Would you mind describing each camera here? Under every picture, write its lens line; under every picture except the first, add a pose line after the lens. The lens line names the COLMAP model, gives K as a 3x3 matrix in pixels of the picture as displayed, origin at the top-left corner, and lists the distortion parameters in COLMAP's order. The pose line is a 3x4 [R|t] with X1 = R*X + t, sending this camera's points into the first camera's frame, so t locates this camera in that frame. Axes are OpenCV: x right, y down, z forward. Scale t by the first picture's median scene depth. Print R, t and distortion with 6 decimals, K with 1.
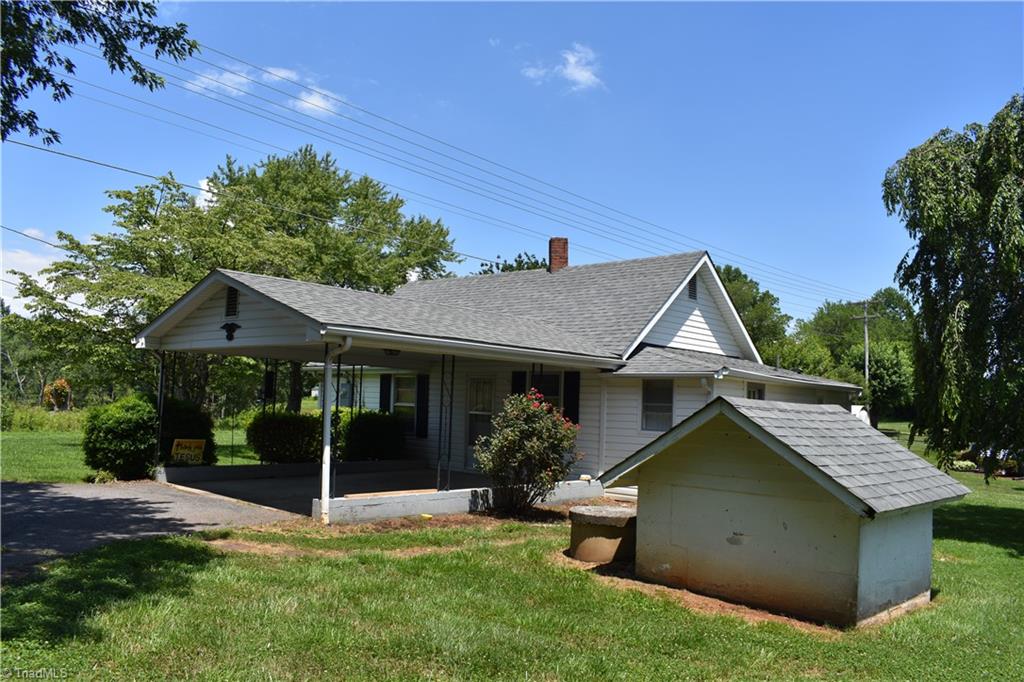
lens RADIAL K [[785.3, 0, 512.0], [0, 785.3, 341.0], [0, 0, 1]] dist [-0.107957, 0.034441]
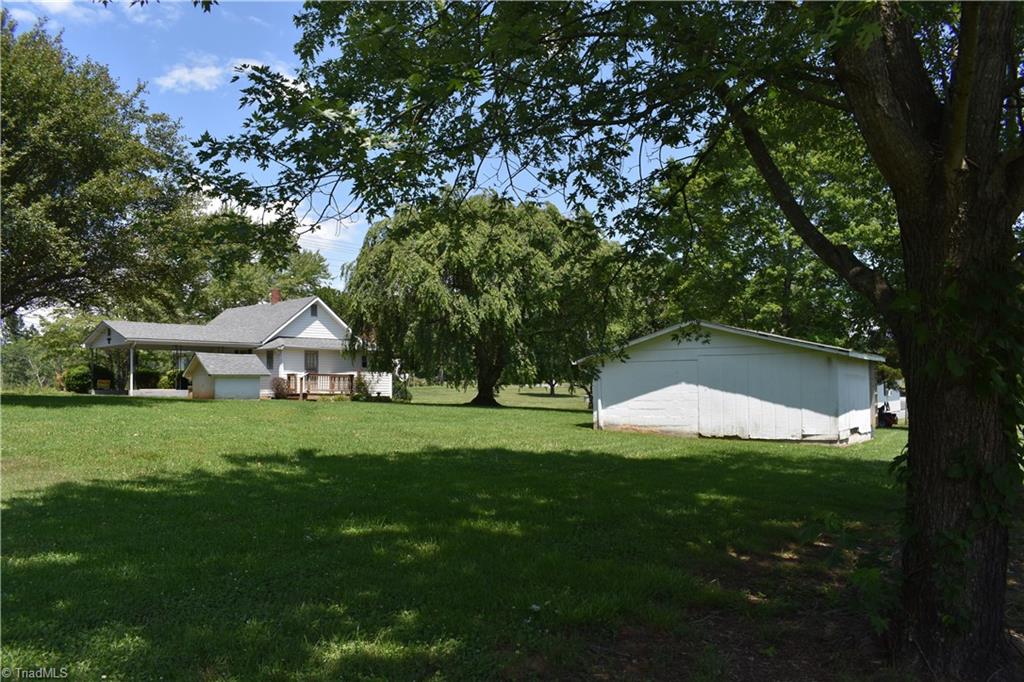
lens RADIAL K [[785.3, 0, 512.0], [0, 785.3, 341.0], [0, 0, 1]] dist [-0.107957, 0.034441]
pose [[0.998719, -0.046761, -0.019343, 0.992693], [0.047146, 0.998689, 0.019920, 0.002360], [0.018386, -0.020806, 0.999614, -1.533097]]
